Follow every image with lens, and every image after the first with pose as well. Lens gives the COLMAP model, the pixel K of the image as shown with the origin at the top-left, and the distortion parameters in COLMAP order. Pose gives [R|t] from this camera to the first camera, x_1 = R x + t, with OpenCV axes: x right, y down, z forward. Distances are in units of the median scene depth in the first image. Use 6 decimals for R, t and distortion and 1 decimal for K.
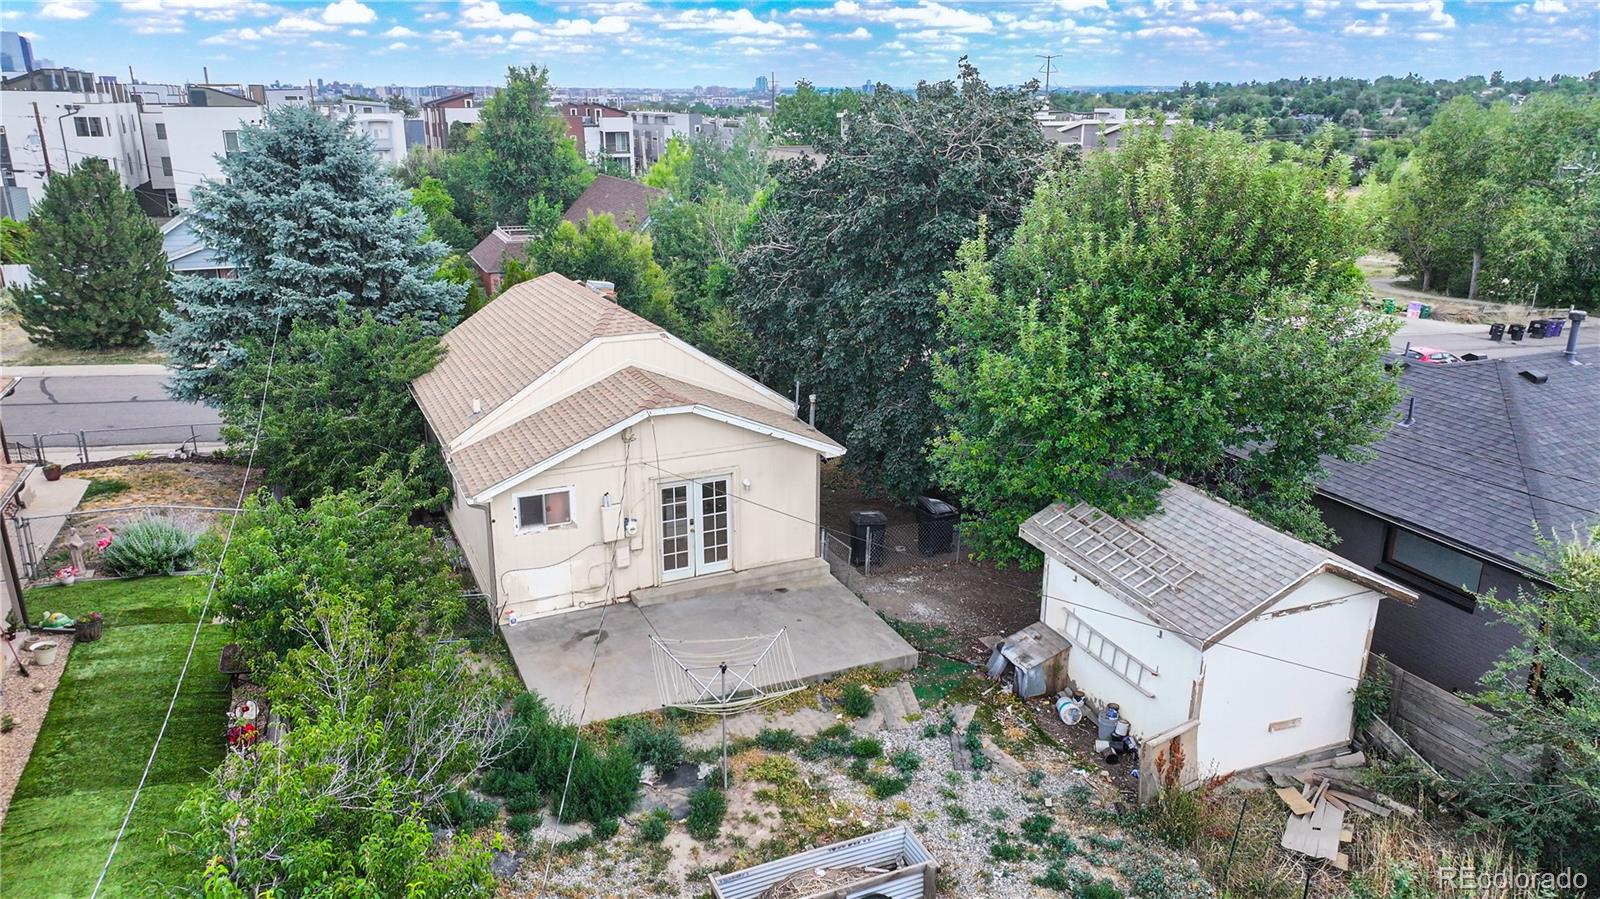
lens RADIAL K [[1124.8, 0, 792.3], [0, 1124.8, 448.7], [0, 0, 1]] dist [-0.008349, 0.030675]
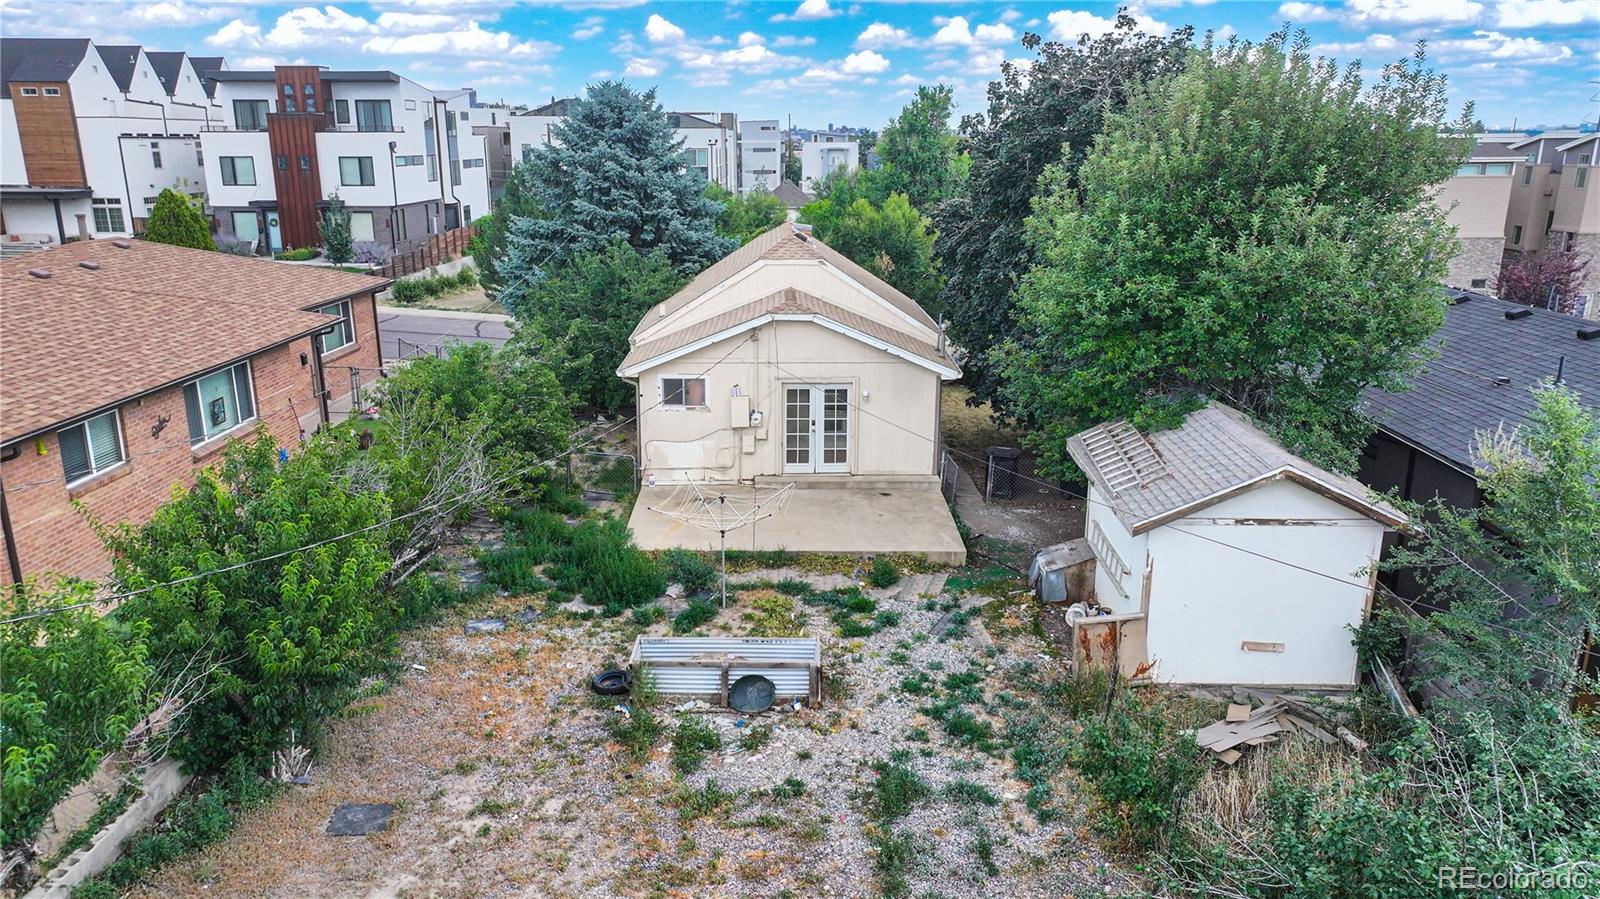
lens RADIAL K [[1124.8, 0, 792.3], [0, 1124.8, 448.7], [0, 0, 1]] dist [-0.008349, 0.030675]
pose [[0.914975, 0.107251, -0.388996, 0.351250], [-0.121135, 0.992572, -0.011262, 0.111849], [0.384899, 0.057425, 0.921171, -0.052055]]
